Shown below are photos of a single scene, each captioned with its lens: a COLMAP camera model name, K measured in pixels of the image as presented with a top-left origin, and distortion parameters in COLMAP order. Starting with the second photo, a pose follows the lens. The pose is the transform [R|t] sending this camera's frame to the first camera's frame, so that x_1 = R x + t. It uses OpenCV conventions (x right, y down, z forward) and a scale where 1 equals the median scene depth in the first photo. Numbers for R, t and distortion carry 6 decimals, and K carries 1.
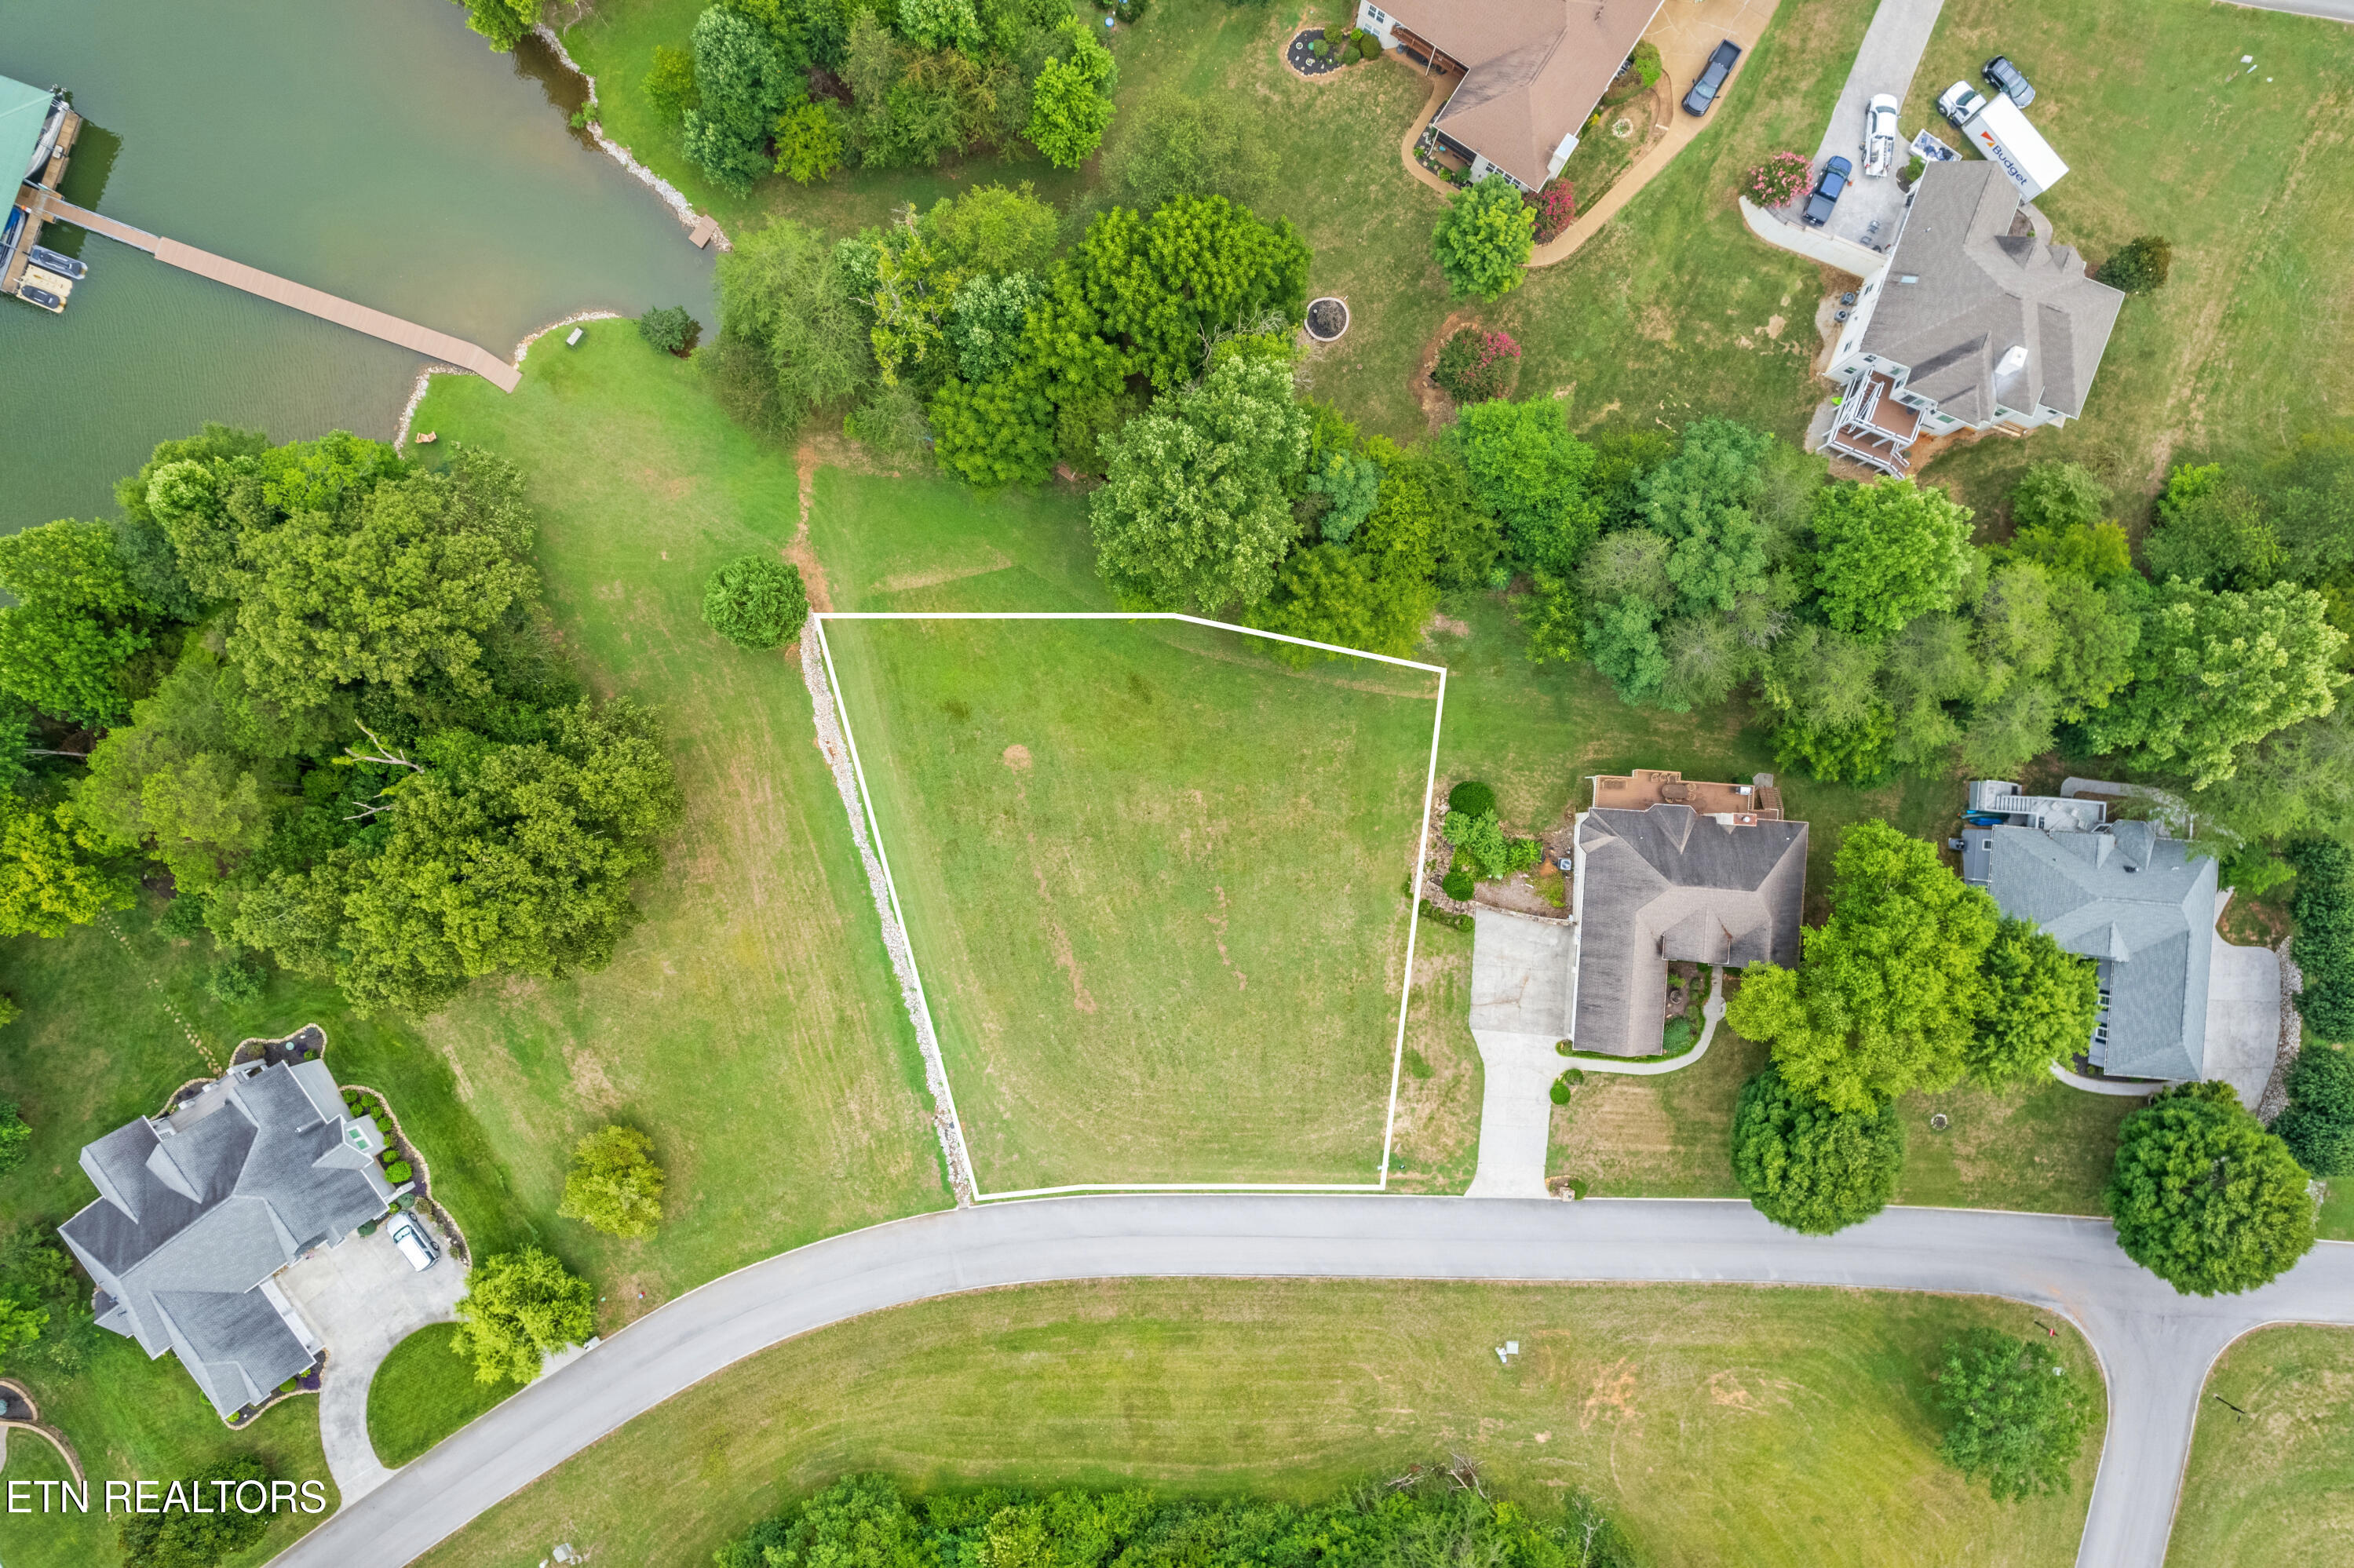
lens RADIAL K [[1512.7, 0, 1191.9], [0, 1512.7, 777.0], [0, 0, 1]] dist [-0.081269, 0.078471]
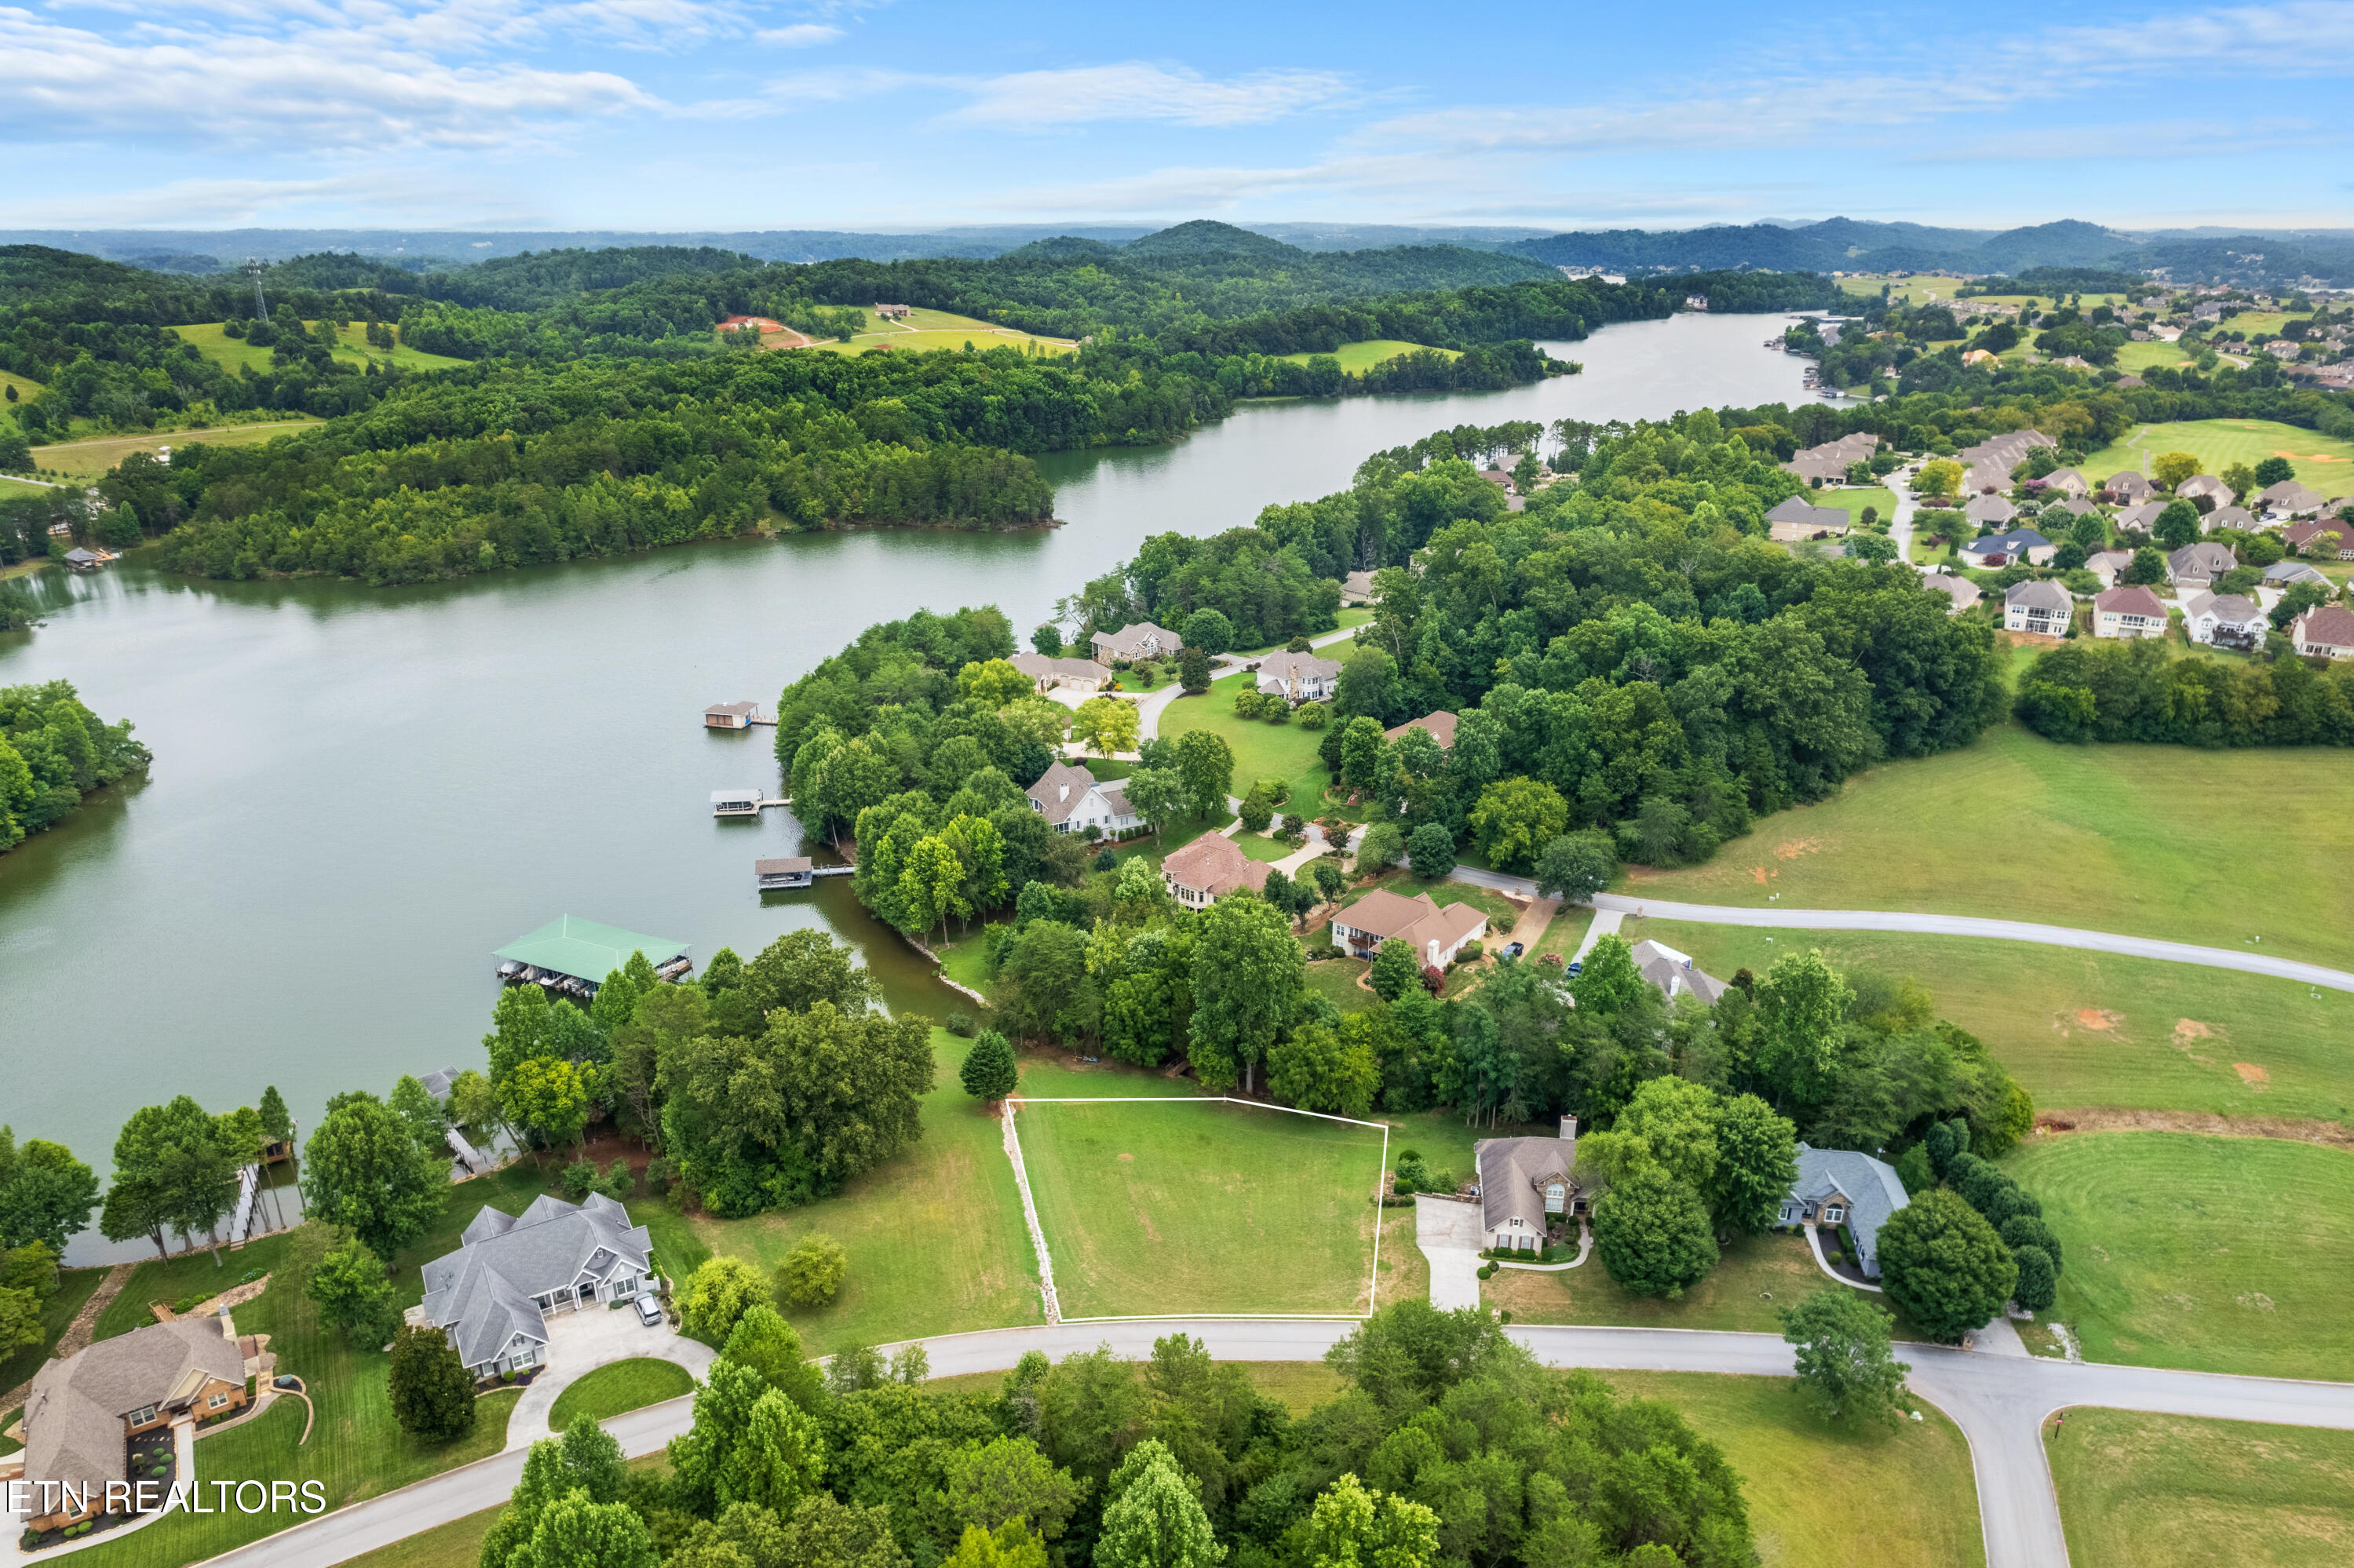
lens RADIAL K [[1512.7, 0, 1191.9], [0, 1512.7, 777.0], [0, 0, 1]] dist [-0.081269, 0.078471]
pose [[0.997384, 0.027499, -0.066853, 0.050967], [-0.072253, 0.350859, -0.933637, 1.371630], [-0.002218, 0.936025, 0.351928, 0.064525]]
